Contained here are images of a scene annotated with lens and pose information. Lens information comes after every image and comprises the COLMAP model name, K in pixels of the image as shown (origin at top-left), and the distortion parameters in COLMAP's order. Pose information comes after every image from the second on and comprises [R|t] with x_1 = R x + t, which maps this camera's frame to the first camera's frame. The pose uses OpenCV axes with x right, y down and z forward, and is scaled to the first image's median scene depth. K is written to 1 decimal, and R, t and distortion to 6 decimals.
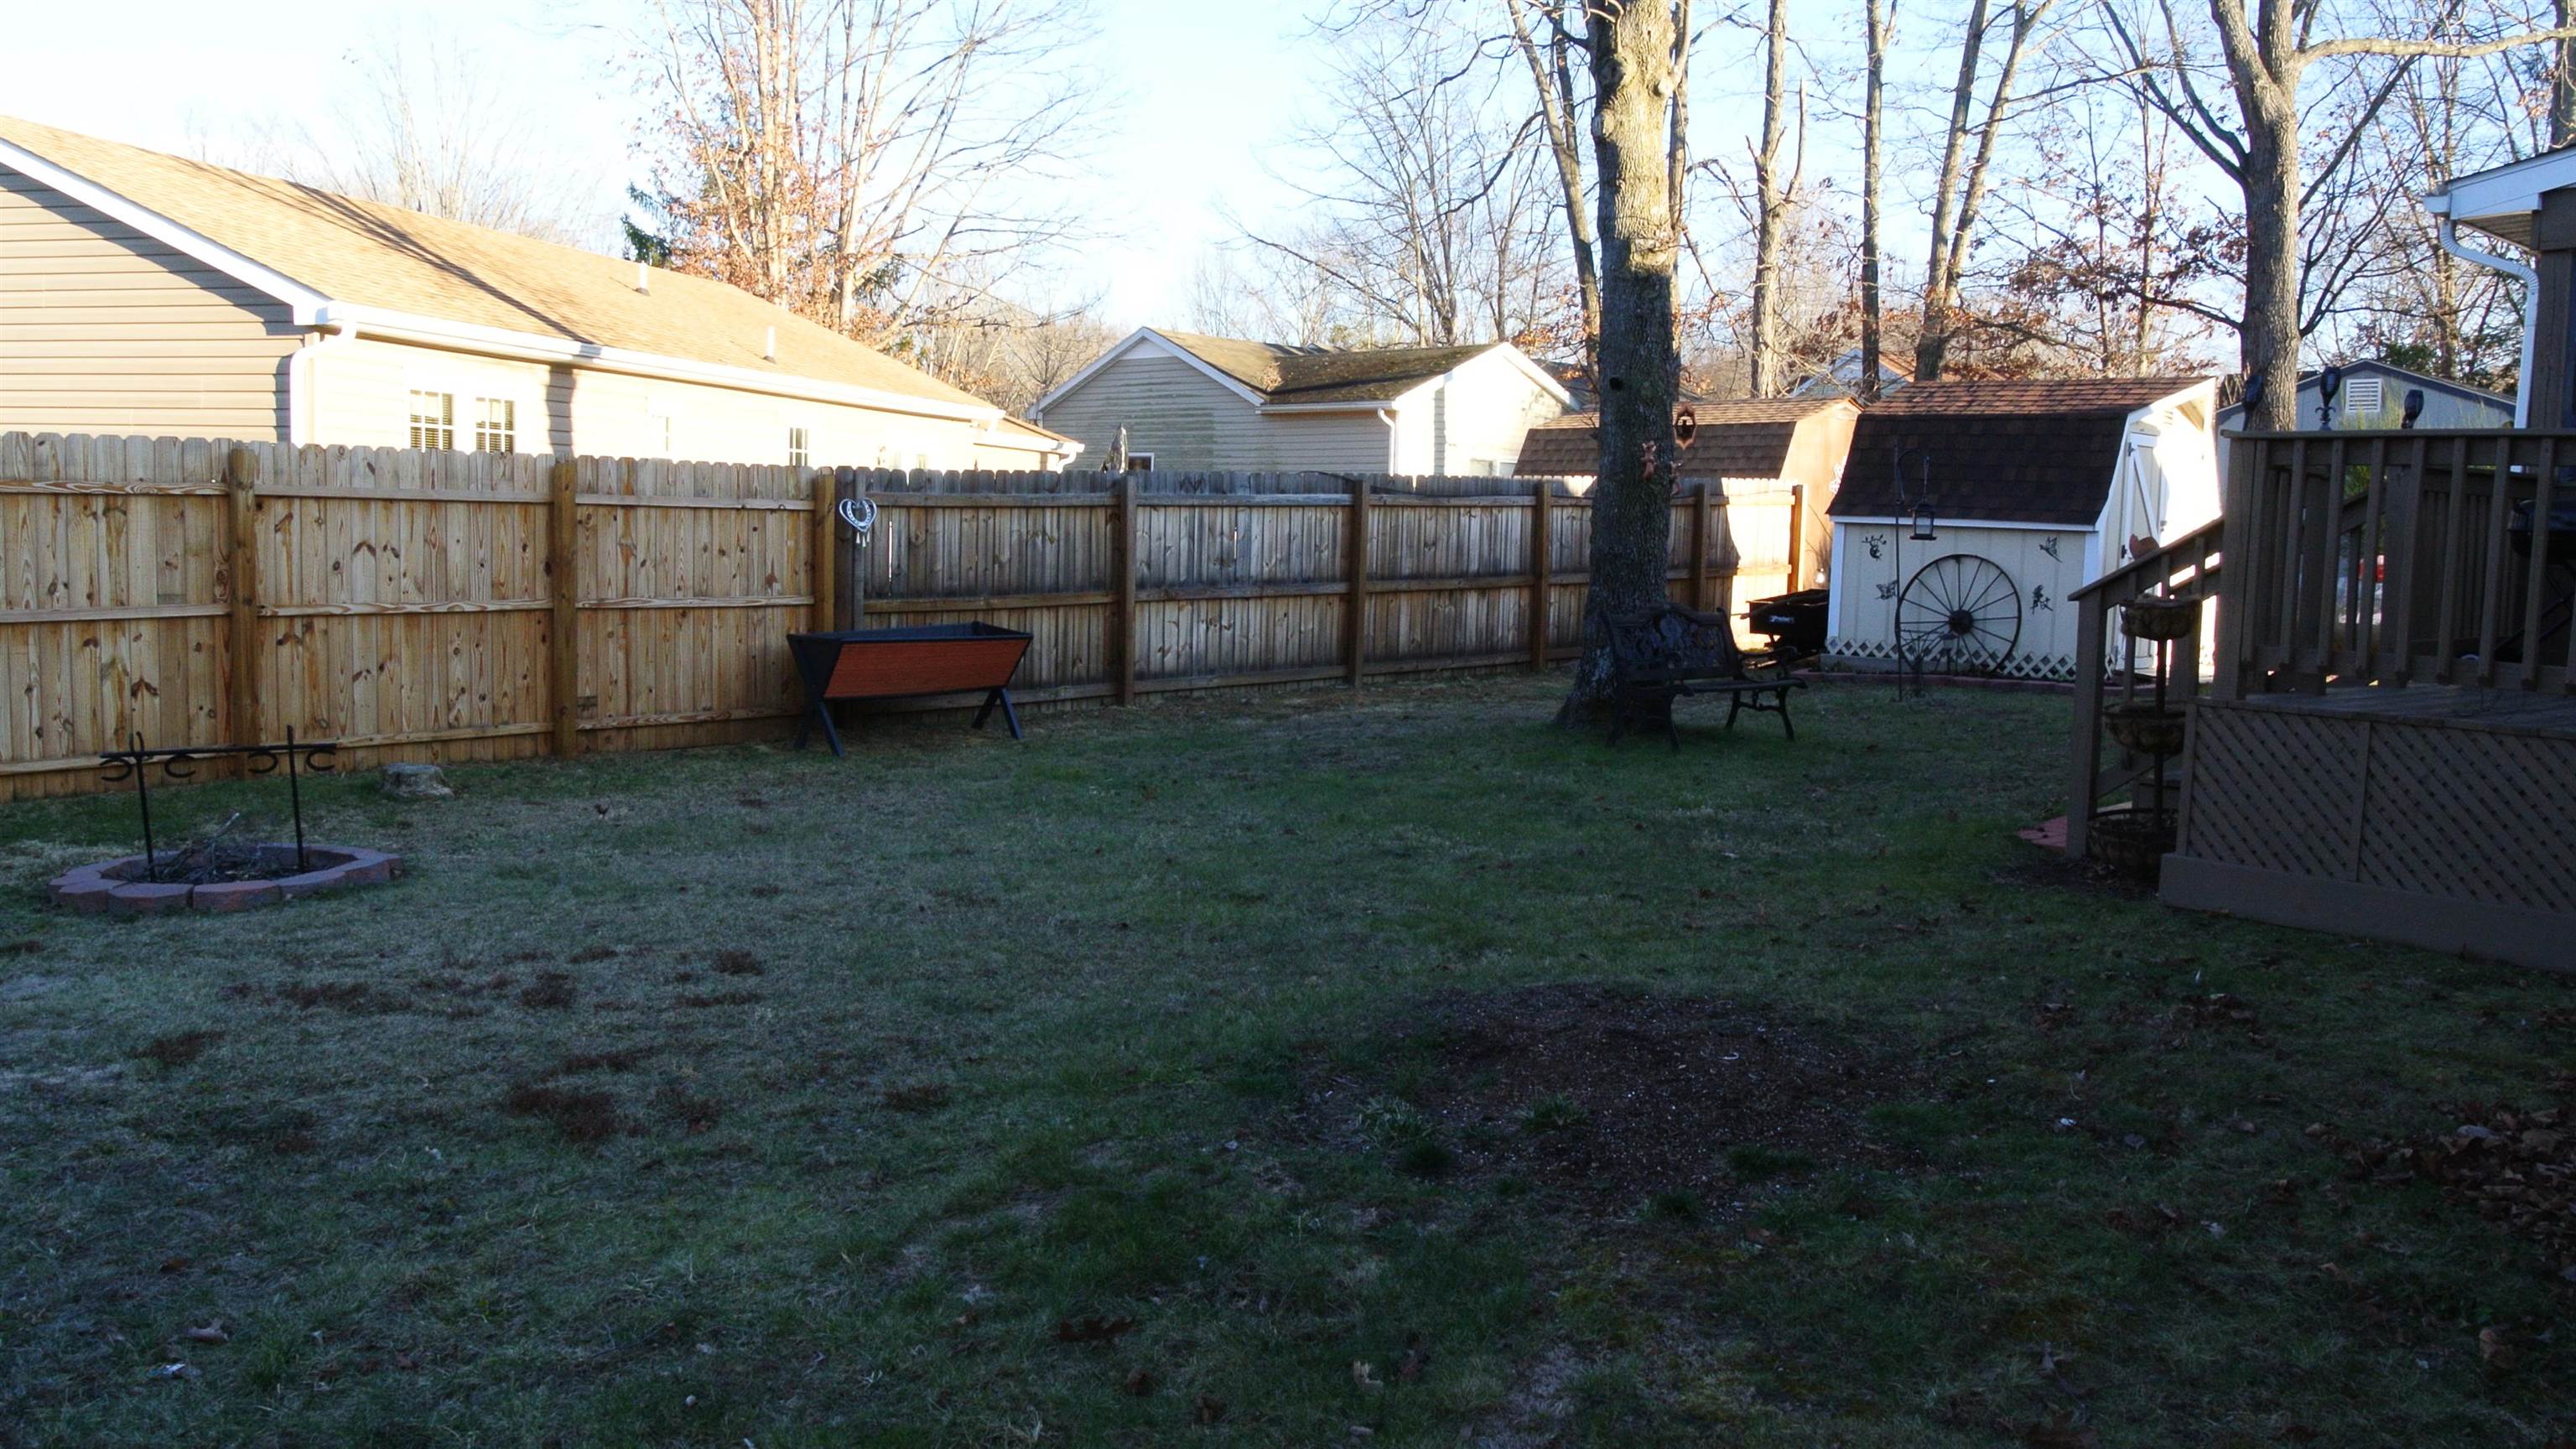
lens RADIAL K [[2010.5, 0, 1290.6], [0, 2010.5, 713.8], [0, 0, 1]] dist [-0.045253, -0.000309]
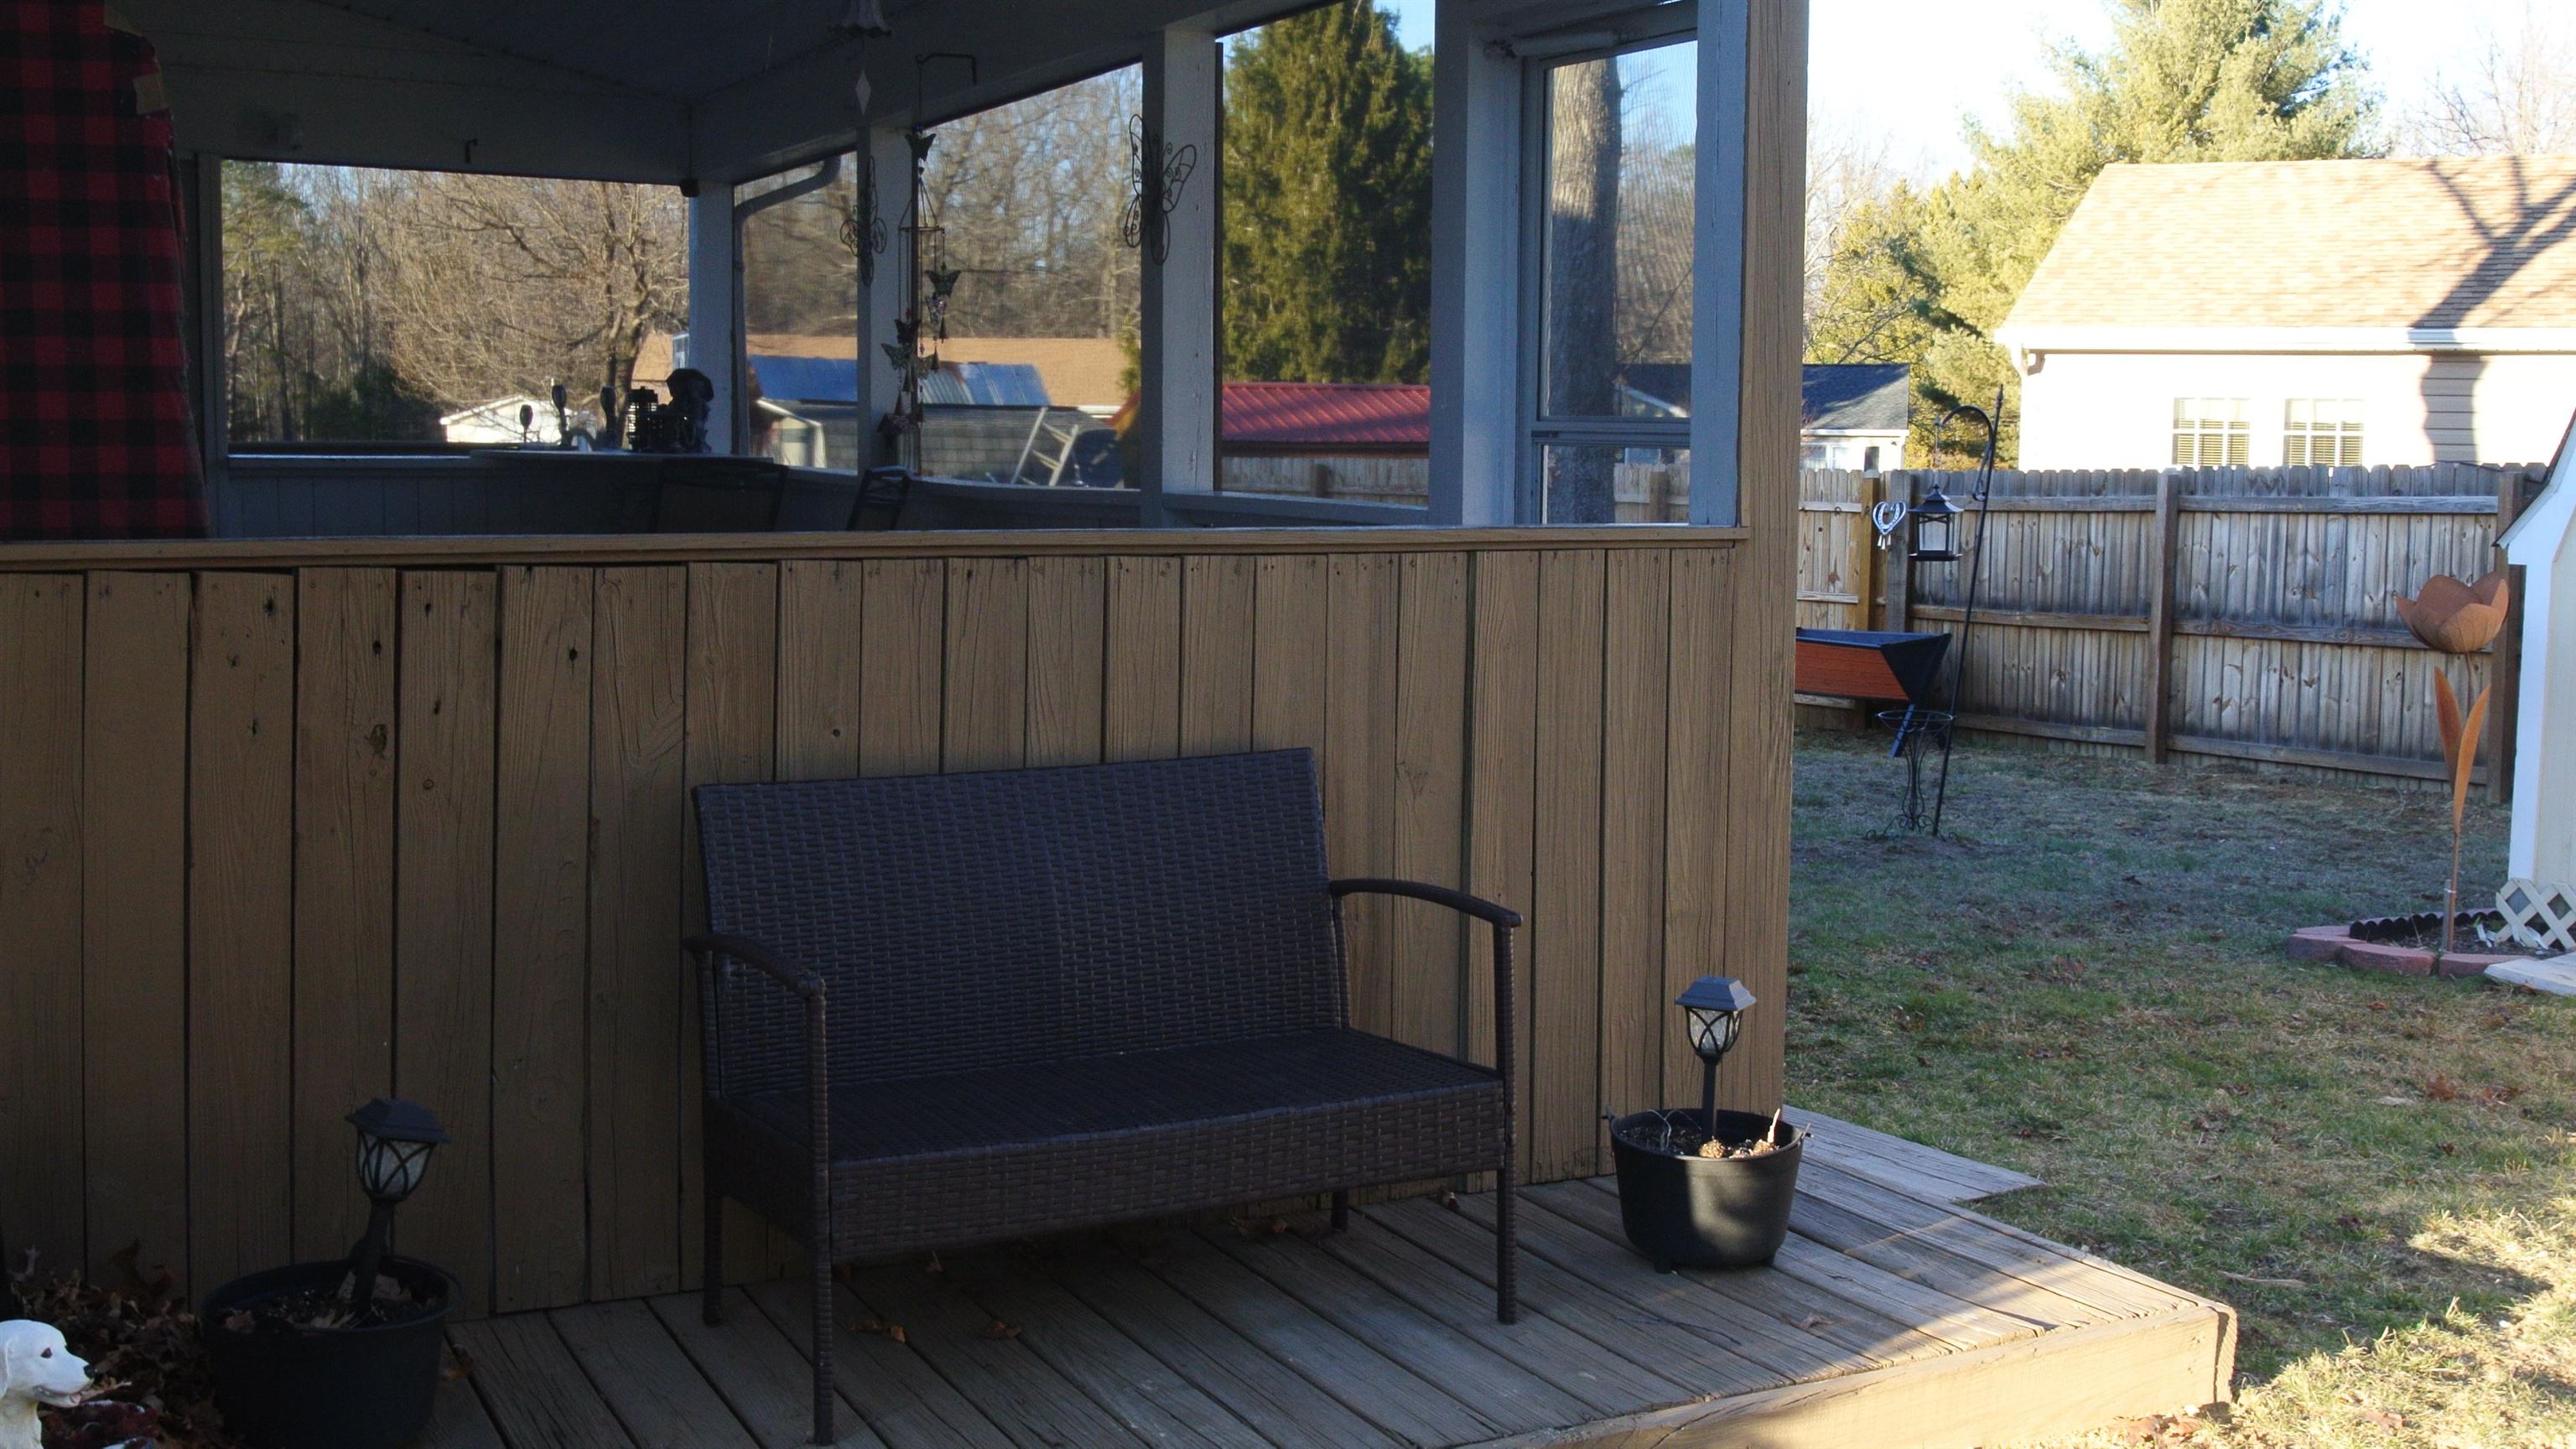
lens RADIAL K [[2728.6, 0, 1279.7], [0, 2728.6, 721.1], [0, 0, 1]] dist [-0.069325, 0.000000]
pose [[-0.265998, 0.066332, -0.961689, 1.014656], [-0.114137, 0.988445, 0.099747, -0.085673], [0.957193, 0.136296, -0.255353, 0.921553]]
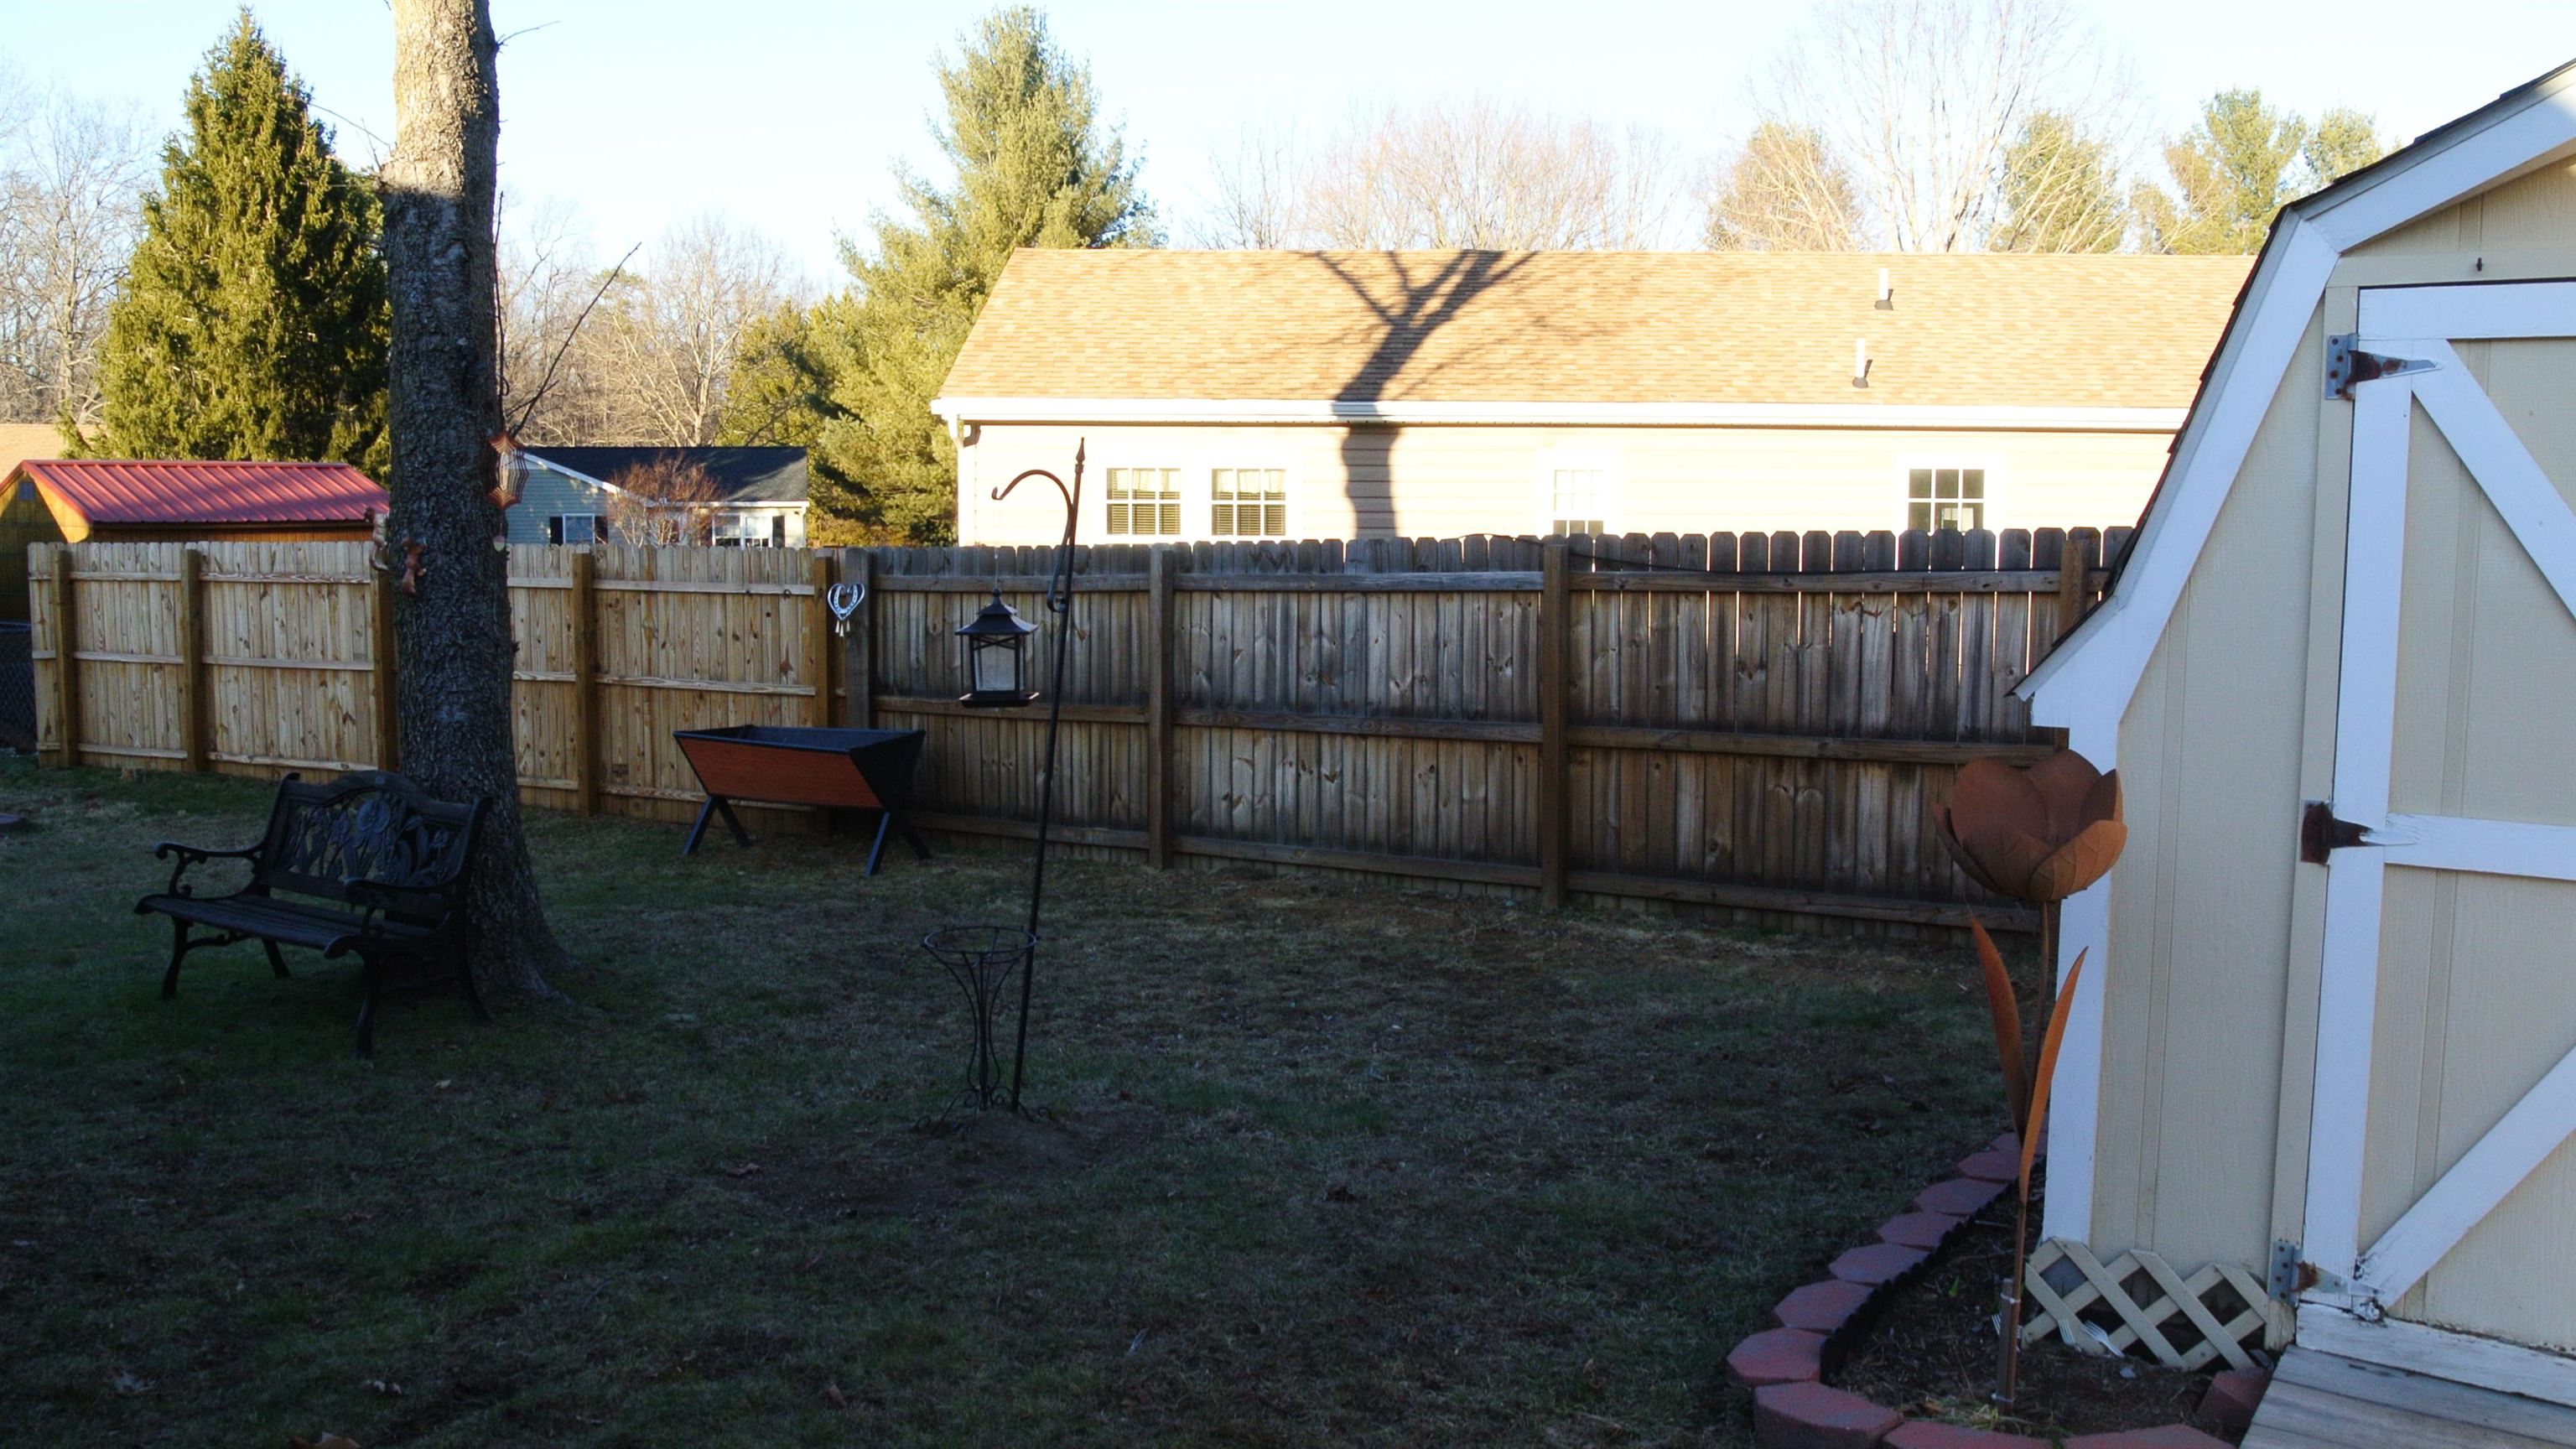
lens RADIAL K [[2125.9, 0, 1296.6], [0, 2125.9, 732.7], [0, 0, 1]] dist [-0.079488, -0.002221]
pose [[0.186767, 0.070970, -0.979837, 0.656800], [-0.096926, 0.993852, 0.053510, -0.095570], [0.977611, 0.084978, 0.192498, 0.879134]]
